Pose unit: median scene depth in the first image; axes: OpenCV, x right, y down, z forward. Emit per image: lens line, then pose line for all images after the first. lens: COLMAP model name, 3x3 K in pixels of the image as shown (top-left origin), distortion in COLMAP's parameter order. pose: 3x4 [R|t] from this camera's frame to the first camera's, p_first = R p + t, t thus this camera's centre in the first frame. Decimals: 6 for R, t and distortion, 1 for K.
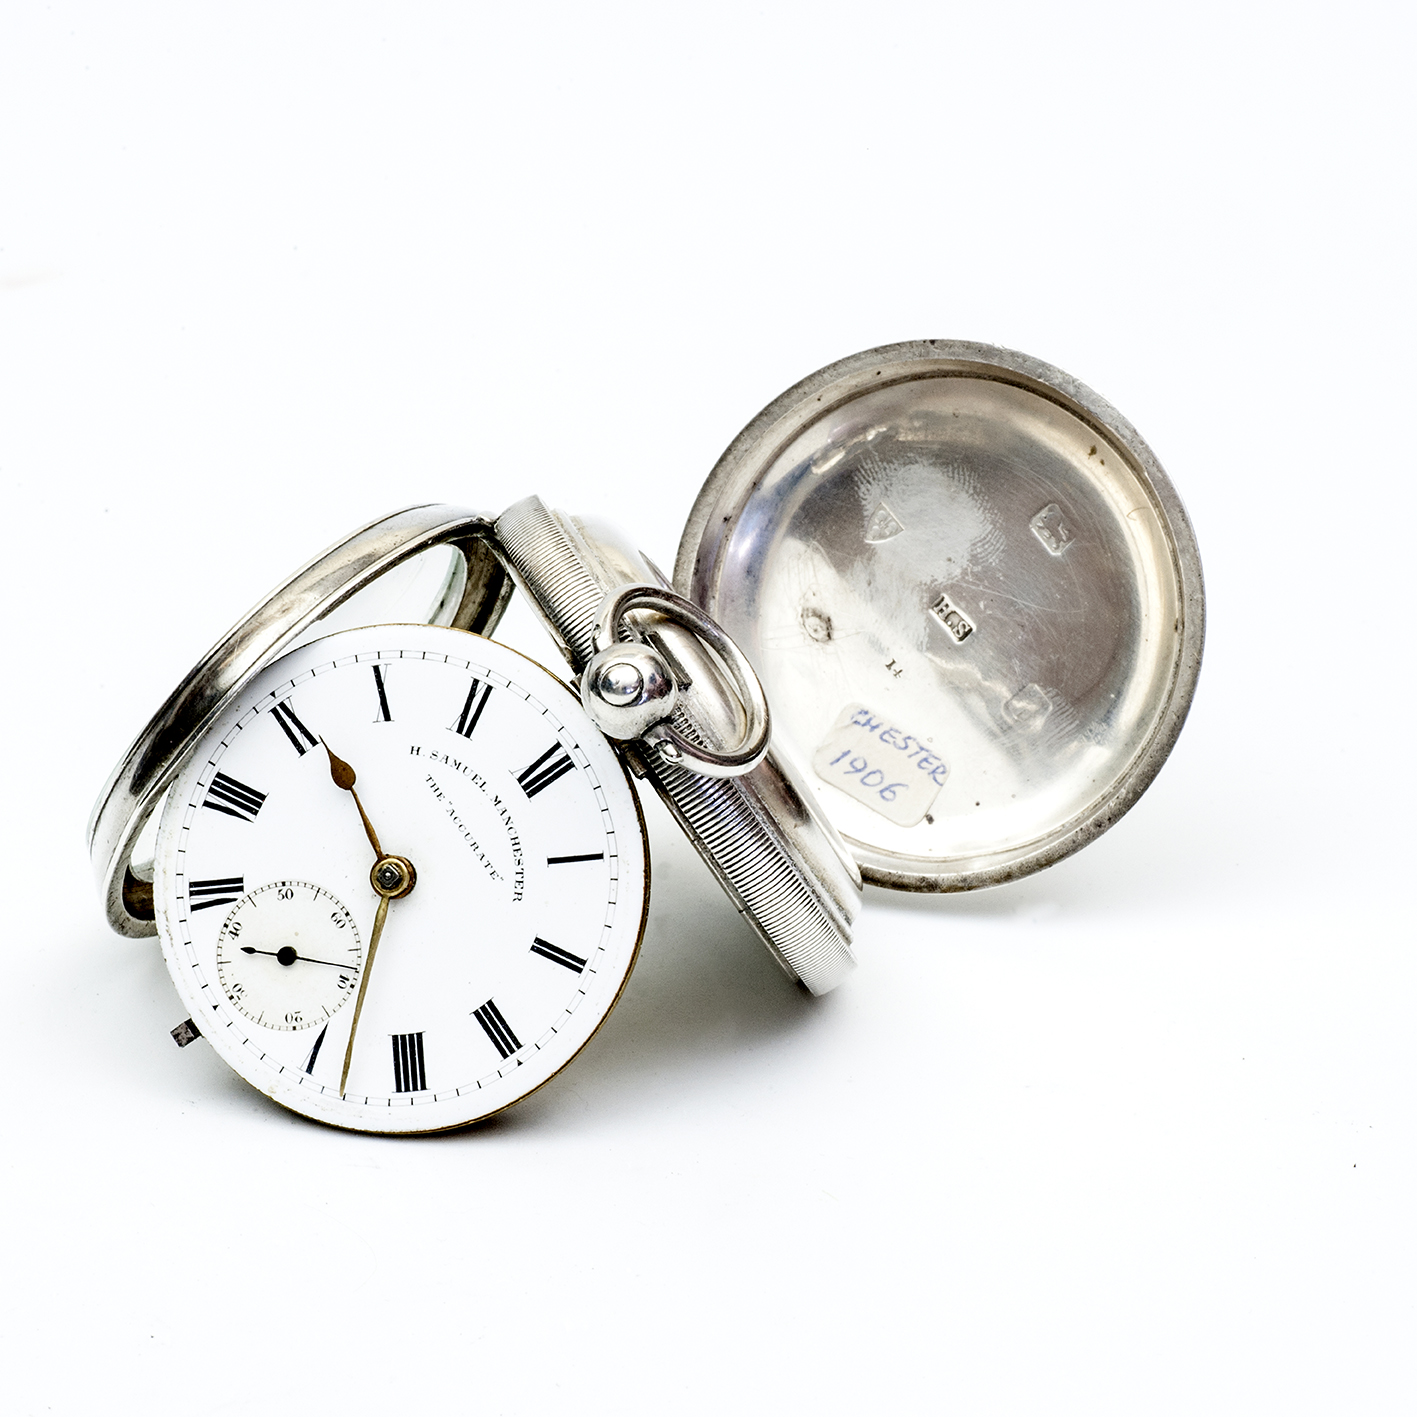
lens RADIAL K [[4464.1, 0, 708.5], [0, 4464.1, 708.5], [0, 0, 1]] dist [0.003632, 1.454187]
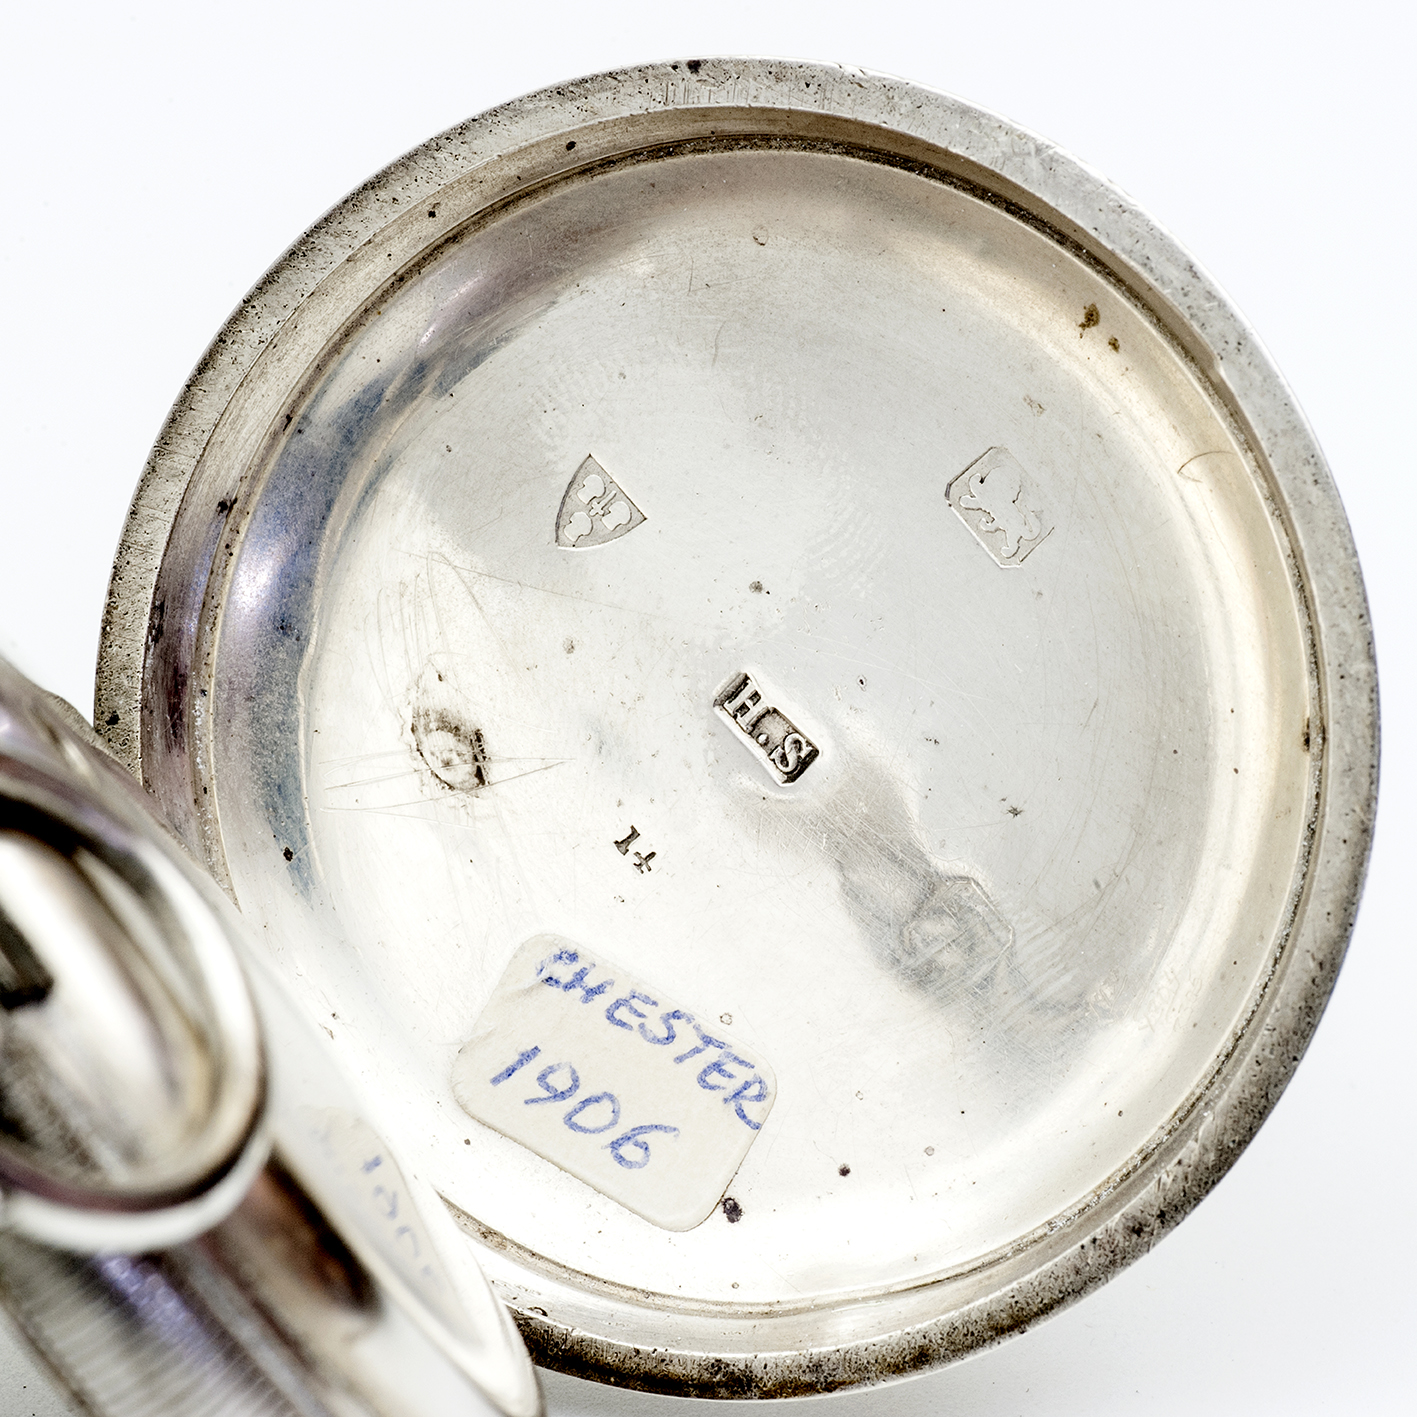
lens RADIAL K [[6043.9, 0, 708.5], [0, 6043.9, 708.5], [0, 0, 1]] dist [0.213780, 1.425340]
pose [[0.999223, -0.036177, 0.015618, 0.040346], [0.035794, 0.999067, 0.024159, -0.035967], [-0.016477, -0.023581, 0.999586, 0.435665]]
